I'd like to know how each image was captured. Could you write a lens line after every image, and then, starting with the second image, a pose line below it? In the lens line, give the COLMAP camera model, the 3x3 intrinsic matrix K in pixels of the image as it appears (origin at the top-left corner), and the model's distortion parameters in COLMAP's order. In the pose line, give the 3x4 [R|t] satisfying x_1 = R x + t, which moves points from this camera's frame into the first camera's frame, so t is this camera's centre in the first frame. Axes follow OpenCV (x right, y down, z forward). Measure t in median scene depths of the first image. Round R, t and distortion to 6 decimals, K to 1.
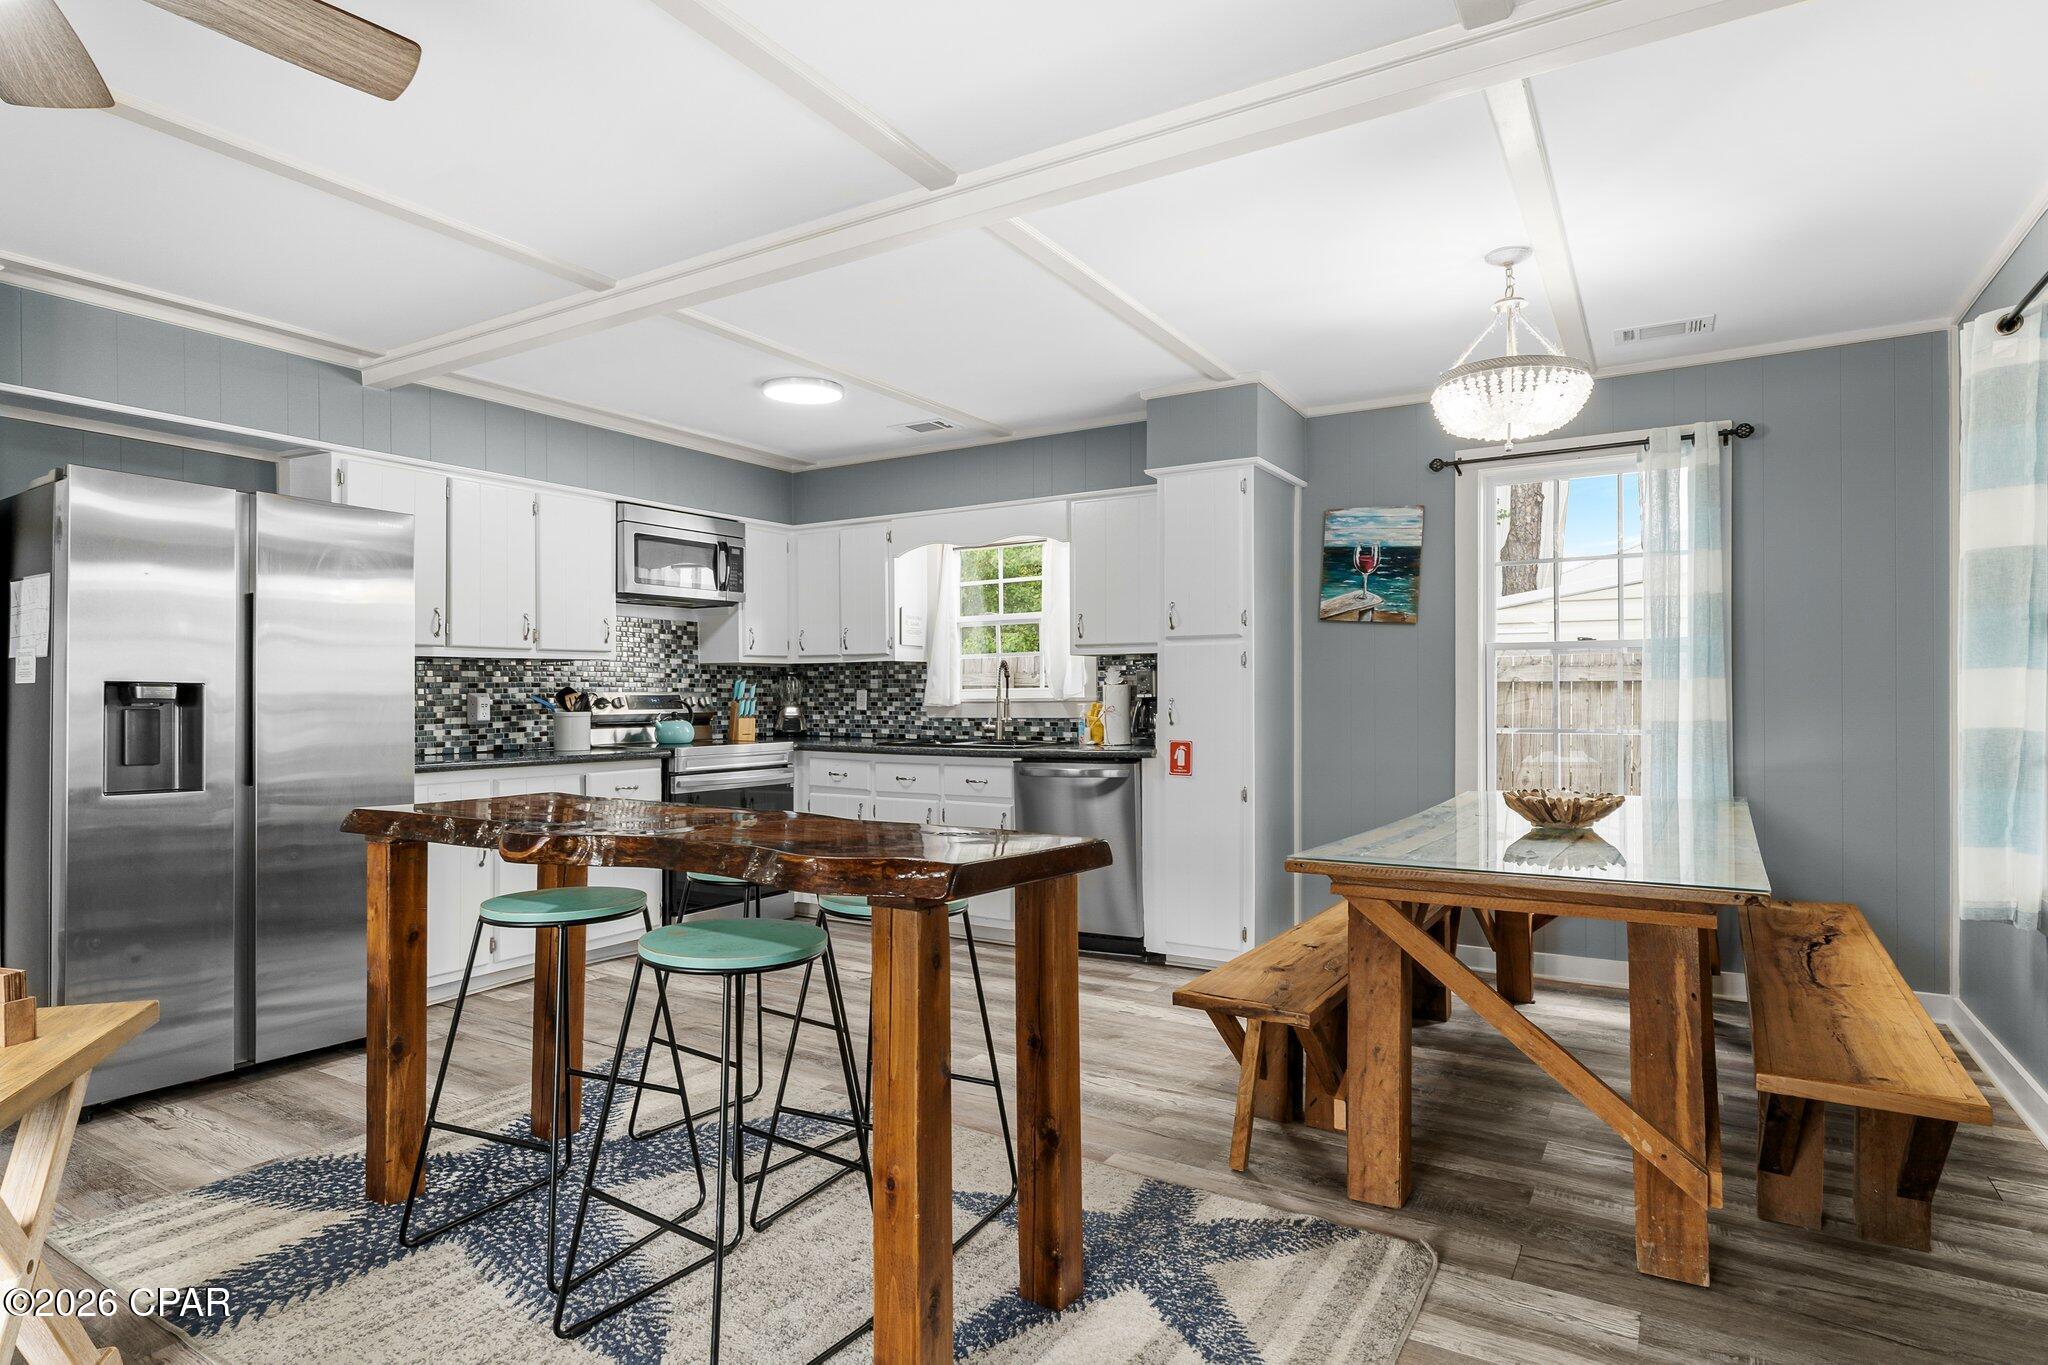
lens RADIAL K [[1092.4, 0, 969.9], [0, 1092.4, 693.0], [0, 0, 1]] dist [-0.002095, -0.000620]
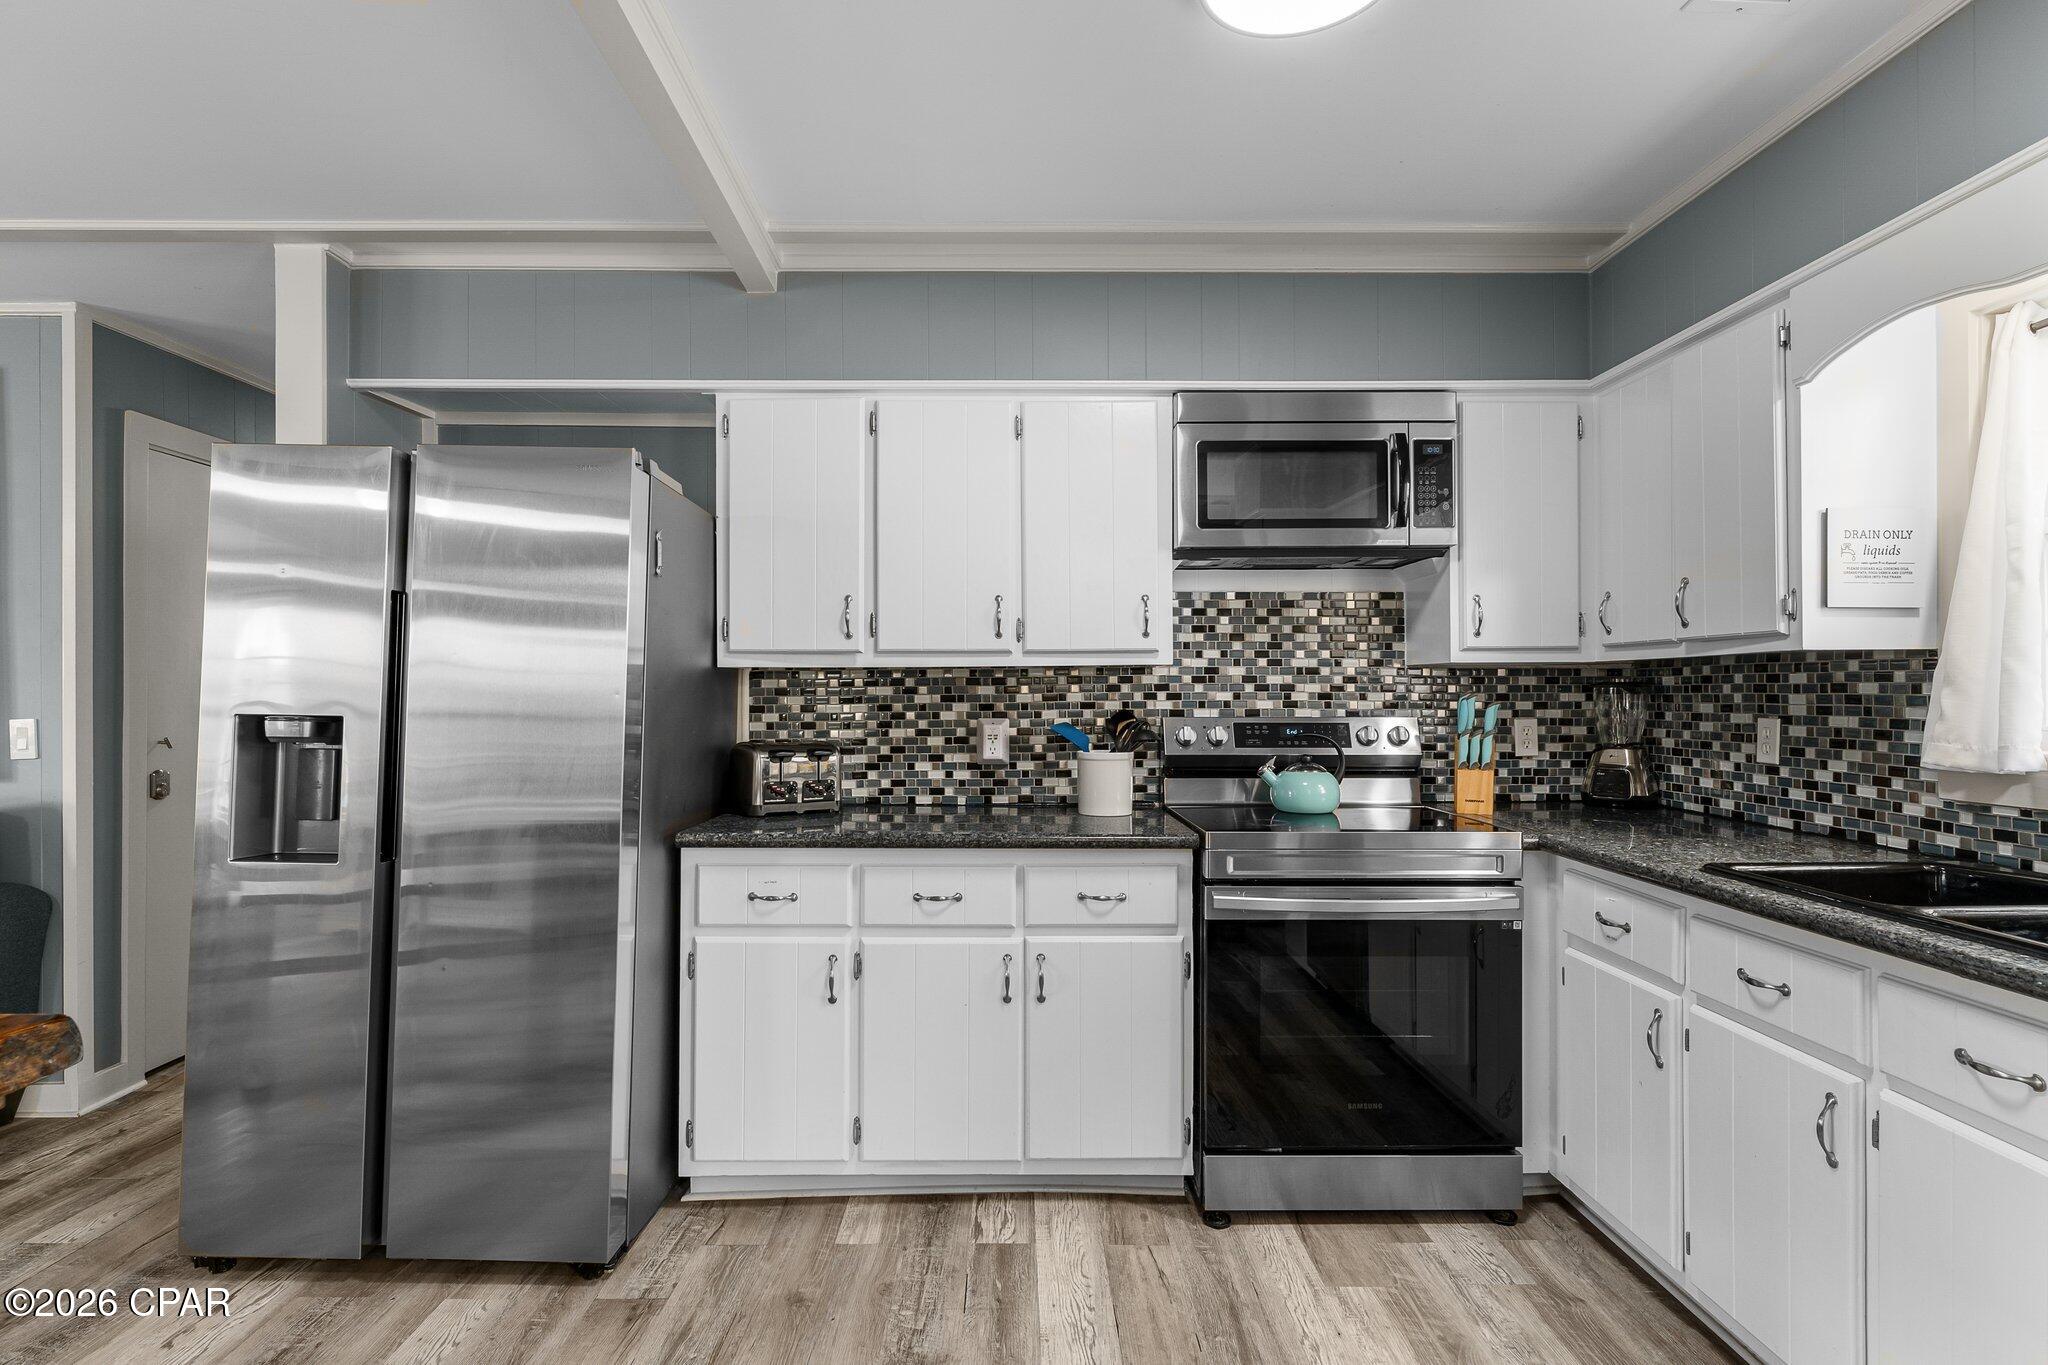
lens RADIAL K [[999.9, 0, 1024.0], [0, 999.9, 682.5], [0, 0, 1]] dist [-0.008550, -0.000307]
pose [[0.569715, -0.006330, -0.821818, 0.080103], [-0.000676, 0.999966, -0.008171, -0.018351], [0.821842, 0.005211, 0.569692, 0.707265]]
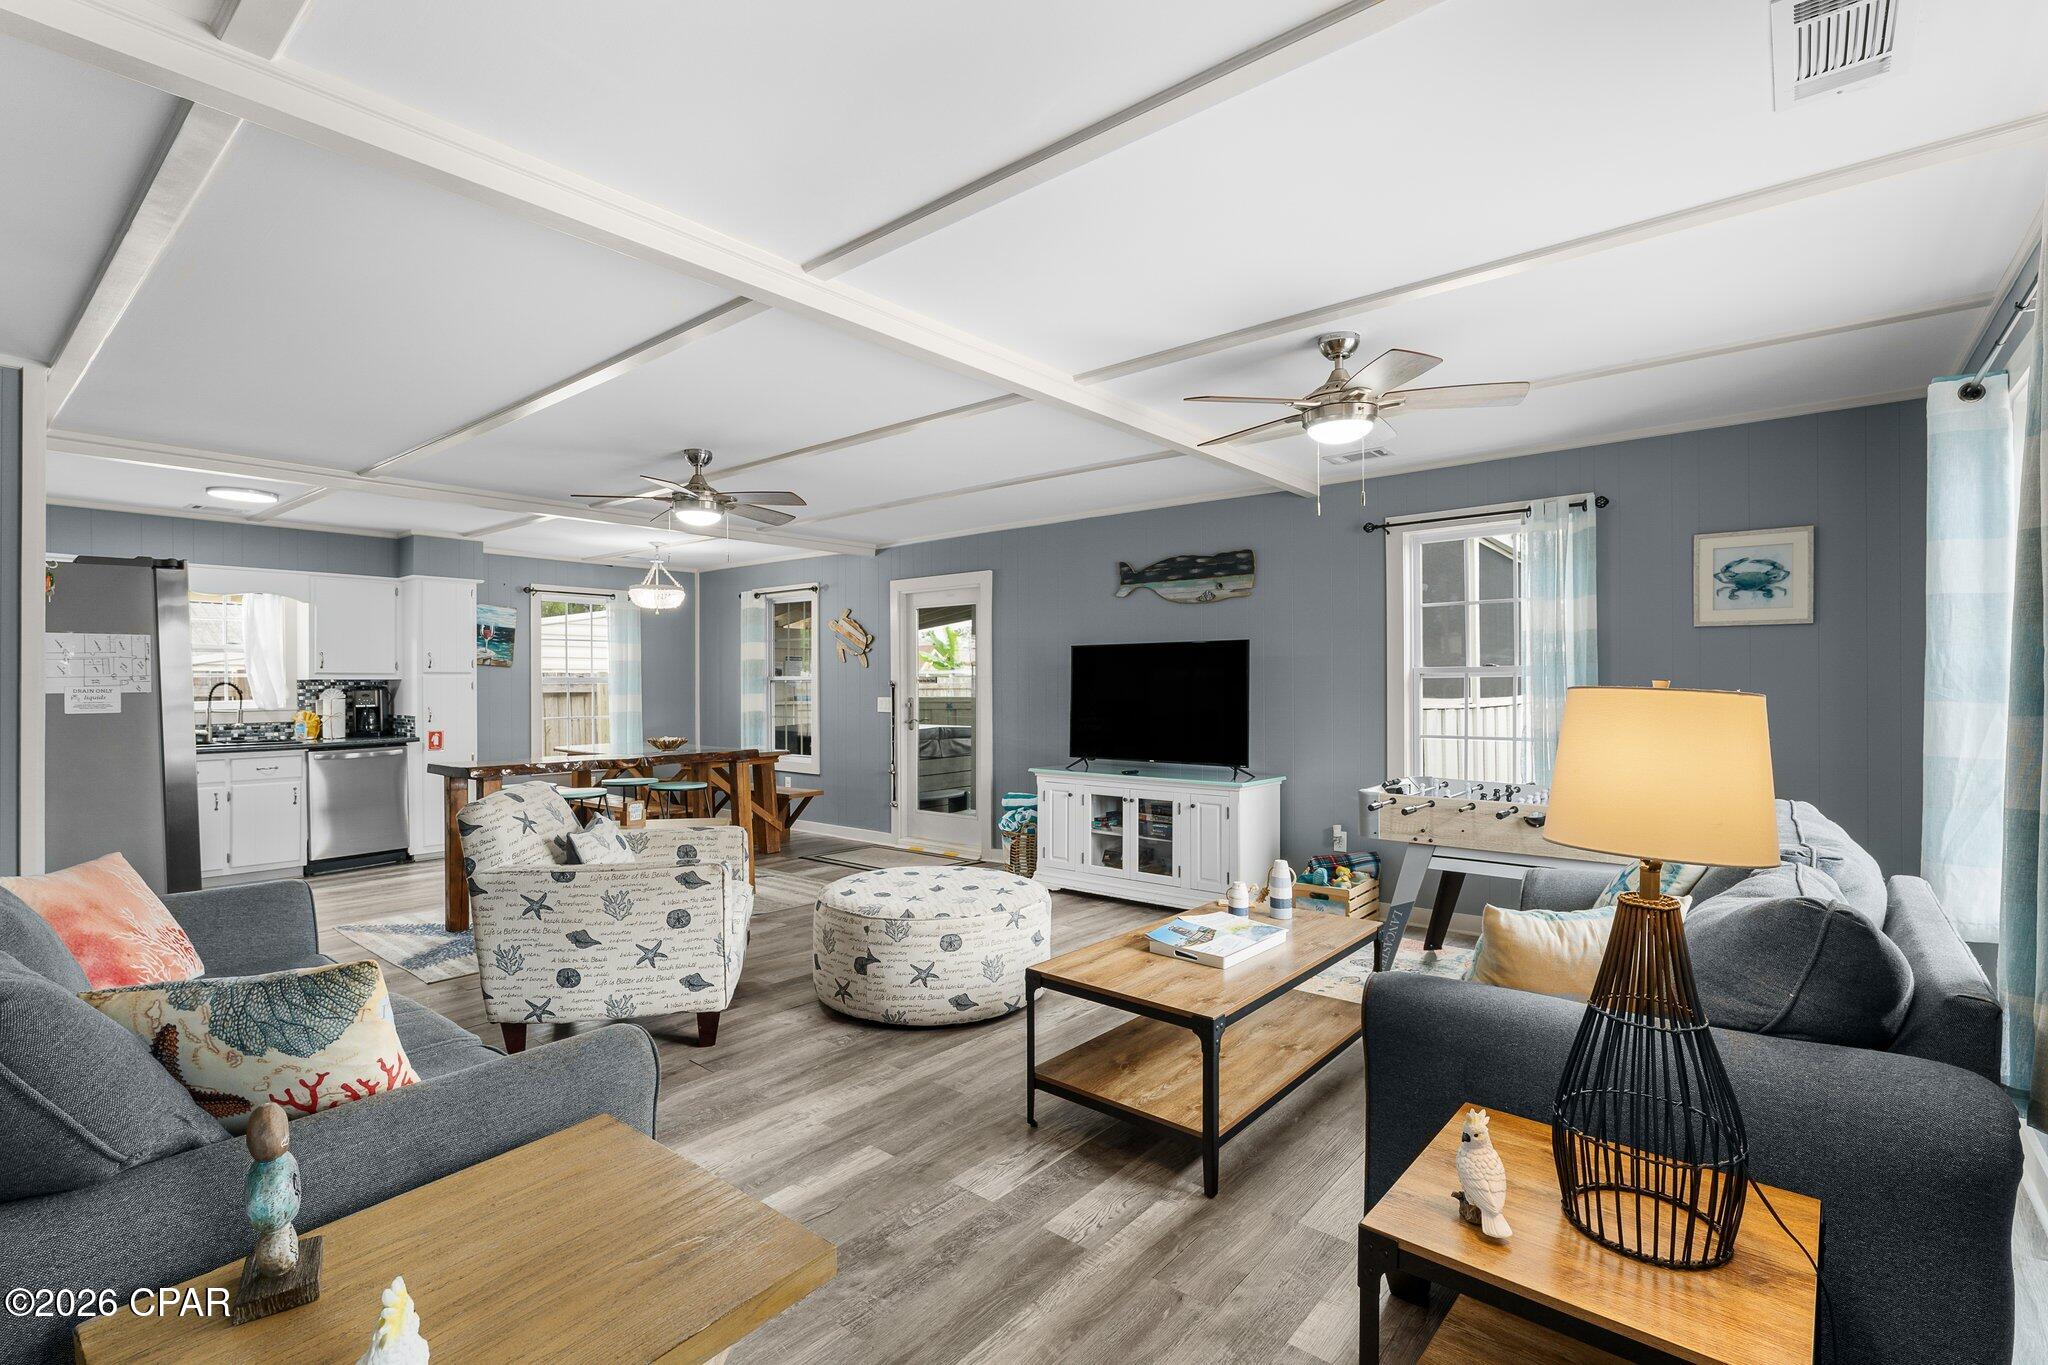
lens RADIAL K [[945.5, 0, 1024.0], [0, 945.5, 682.5], [0, 0, 1]] dist [-0.011813, 0.000079]
pose [[0.120972, 0.004508, 0.992646, -1.184811], [0.002768, 0.999984, -0.004879, -0.024106], [-0.992652, 0.003338, 0.120958, -0.133174]]
